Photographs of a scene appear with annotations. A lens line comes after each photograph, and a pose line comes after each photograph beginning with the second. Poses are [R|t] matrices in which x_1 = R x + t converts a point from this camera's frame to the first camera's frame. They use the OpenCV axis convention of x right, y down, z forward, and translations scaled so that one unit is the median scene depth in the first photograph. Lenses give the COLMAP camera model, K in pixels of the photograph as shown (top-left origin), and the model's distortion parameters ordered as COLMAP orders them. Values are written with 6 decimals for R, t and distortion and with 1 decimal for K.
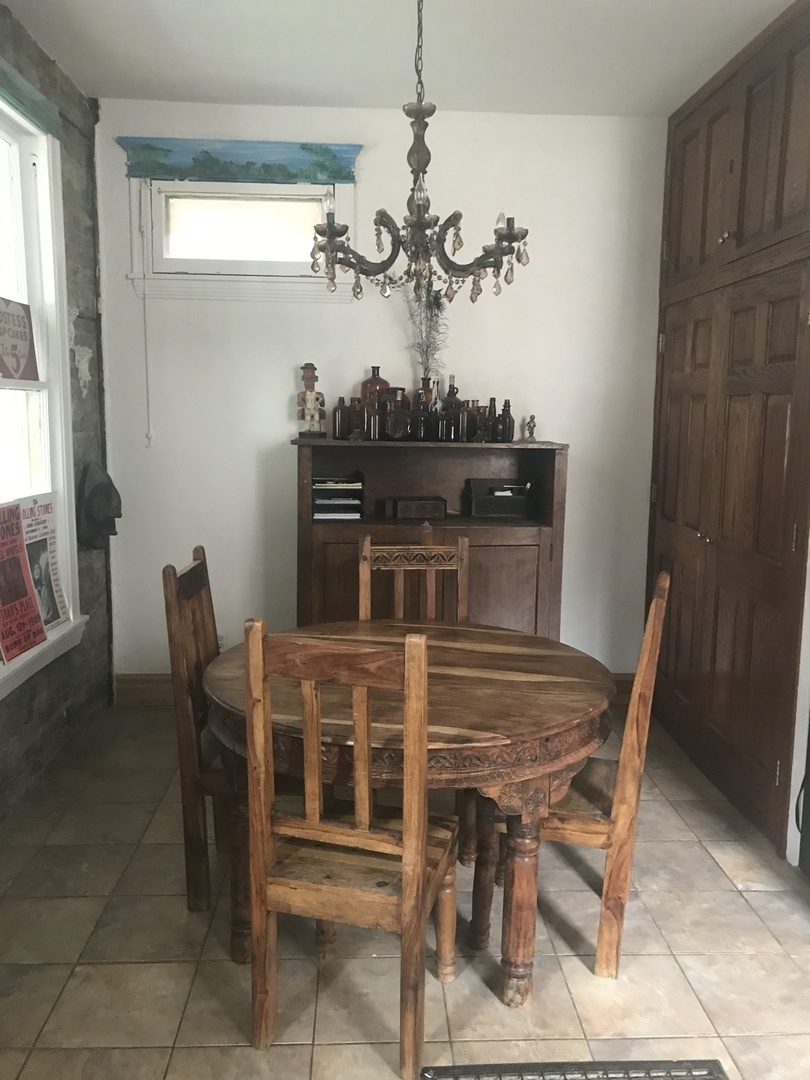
lens RADIAL K [[878.4, 0, 405.0], [0, 878.4, 534.5], [0, 0, 1]] dist [0.031171, -0.048301]
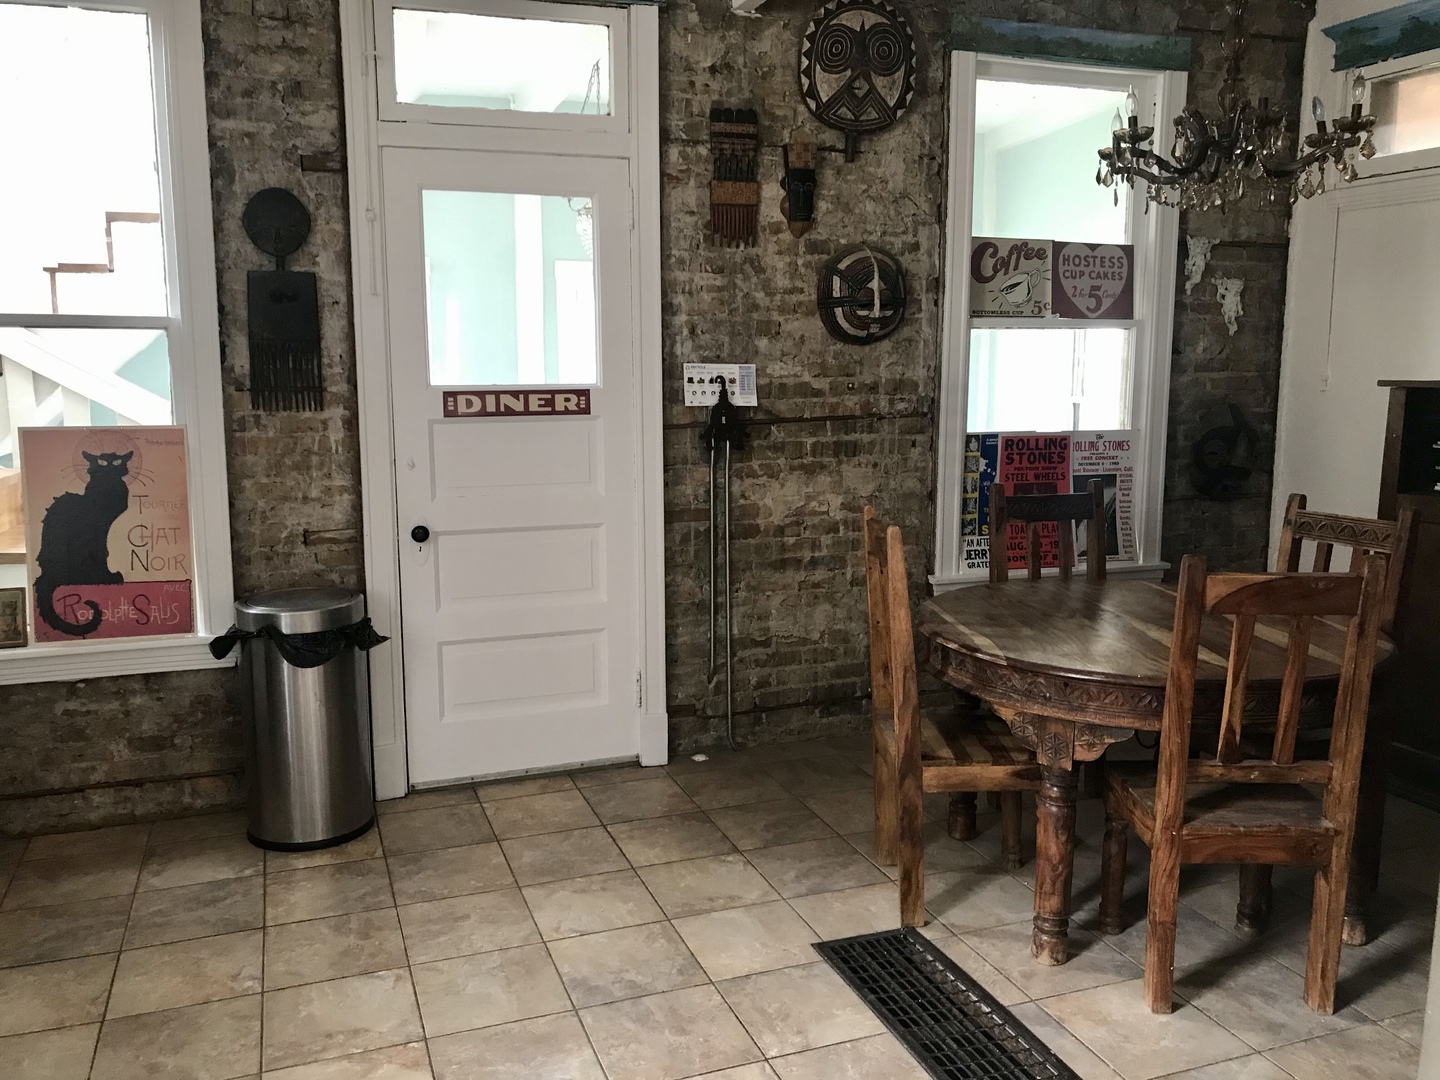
lens RADIAL K [[1171.2, 0, 717.4], [0, 1171.2, 544.4], [0, 0, 1]] dist [0.031171, -0.048301]
pose [[0.302111, 0.139408, -0.943024, 0.776799], [-0.131278, 0.985908, 0.103691, 0.003898], [0.944190, 0.092472, 0.316155, 0.153377]]
